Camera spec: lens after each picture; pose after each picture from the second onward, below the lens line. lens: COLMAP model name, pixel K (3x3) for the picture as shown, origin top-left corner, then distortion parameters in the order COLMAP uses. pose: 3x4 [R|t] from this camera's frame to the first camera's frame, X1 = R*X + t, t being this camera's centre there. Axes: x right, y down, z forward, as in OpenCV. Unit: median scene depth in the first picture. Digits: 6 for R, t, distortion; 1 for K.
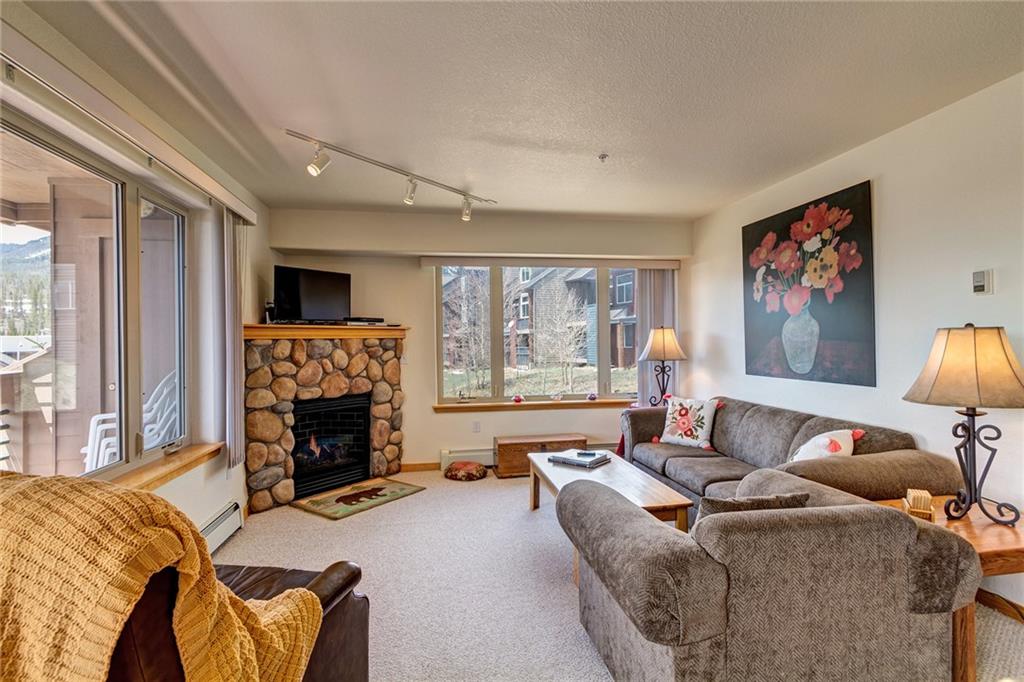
lens RADIAL K [[511.8, 0, 506.7], [0, 511.8, 340.4], [0, 0, 1]] dist [0.012180, 0.000865]
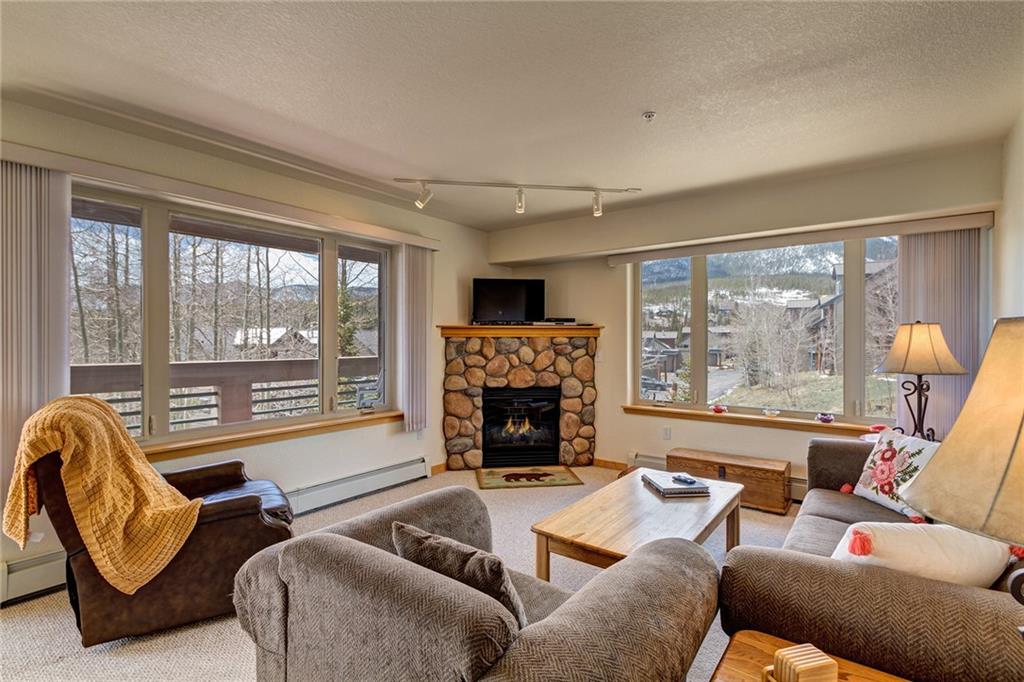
lens RADIAL K [[484.8, 0, 509.5], [0, 484.8, 341.4], [0, 0, 1]] dist [0.004830, 0.000148]
pose [[0.688259, 0.012743, -0.725353, 0.445354], [-0.007766, 0.999918, 0.010198, -0.004509], [0.725423, -0.001386, 0.688301, 0.230412]]
